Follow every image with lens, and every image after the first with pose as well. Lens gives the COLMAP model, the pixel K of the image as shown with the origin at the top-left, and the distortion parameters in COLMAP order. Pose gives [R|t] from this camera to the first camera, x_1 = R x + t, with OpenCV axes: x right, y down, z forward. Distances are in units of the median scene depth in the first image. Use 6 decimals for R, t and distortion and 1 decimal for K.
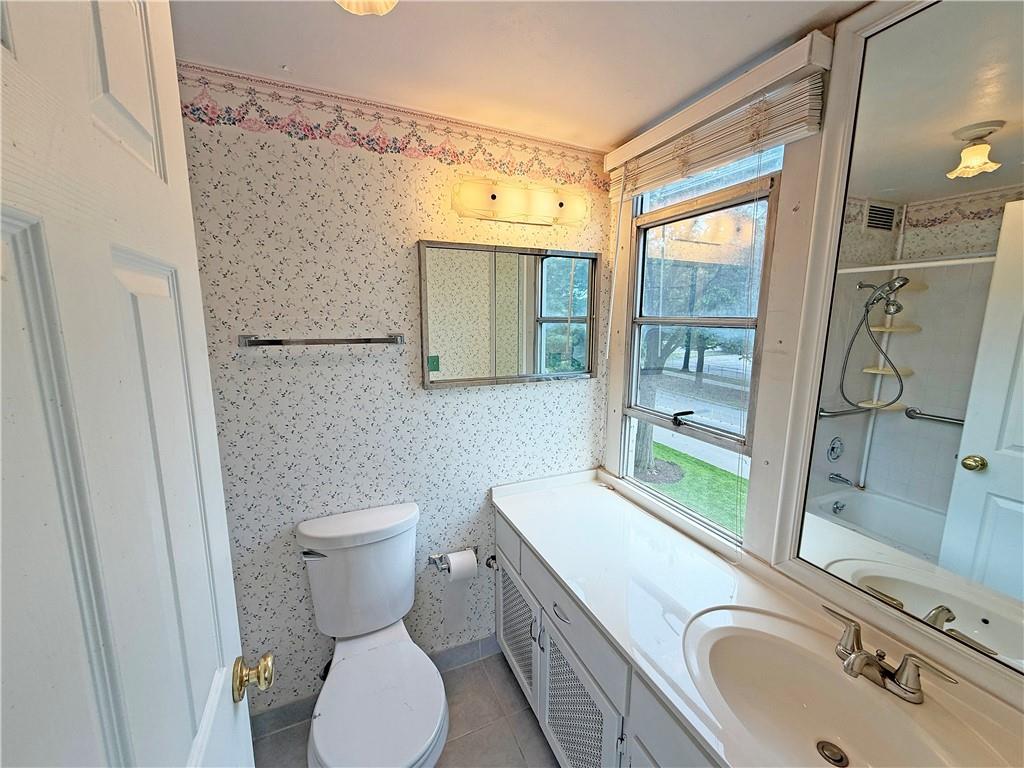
lens RADIAL K [[408.1, 0, 511.9], [0, 408.1, 382.5], [0, 0, 1]] dist [-0.003396, 0.001366]
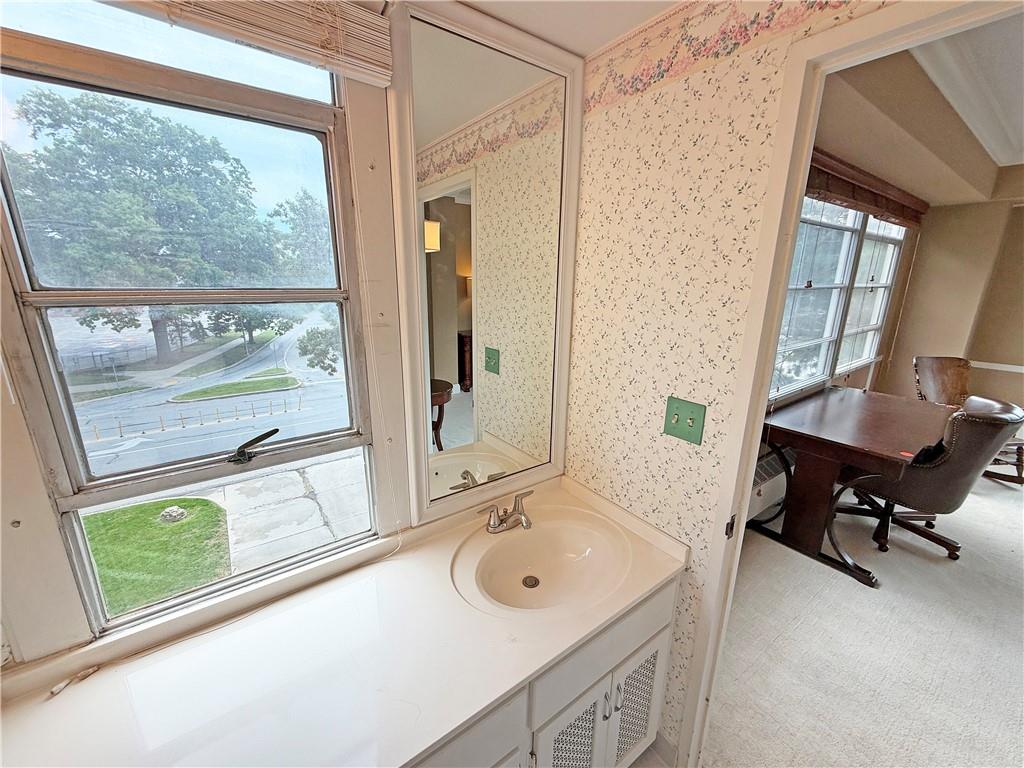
lens RADIAL K [[408.1, 0, 513.3], [0, 408.1, 383.7], [0, 0, 1]] dist [-0.003396, 0.001366]
pose [[-0.215450, -0.256469, 0.942234, -0.192323], [0.142608, 0.946287, 0.290180, -0.102584], [-0.966046, 0.196889, -0.167303, 0.516443]]
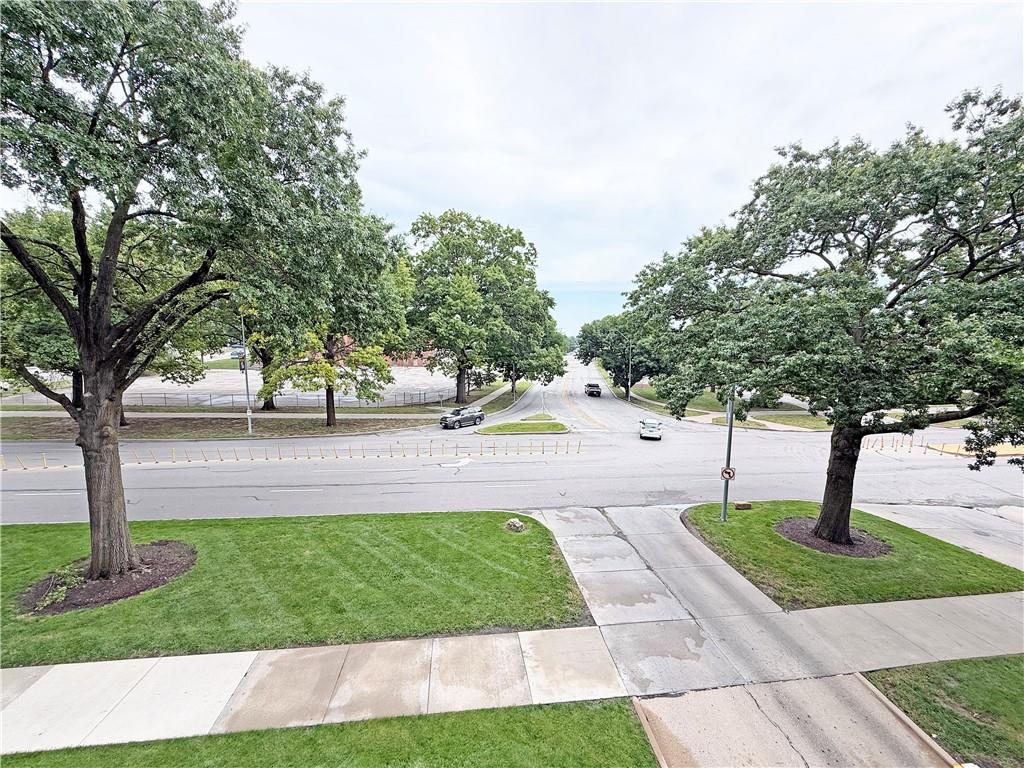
lens RADIAL K [[408.1, 0, 511.8], [0, 408.1, 386.9], [0, 0, 1]] dist [-0.003396, 0.001366]
pose [[0.291776, -0.122313, 0.948634, -0.650195], [0.149819, 0.985392, 0.080972, -0.326318], [-0.944680, 0.118497, 0.305839, 3.680206]]
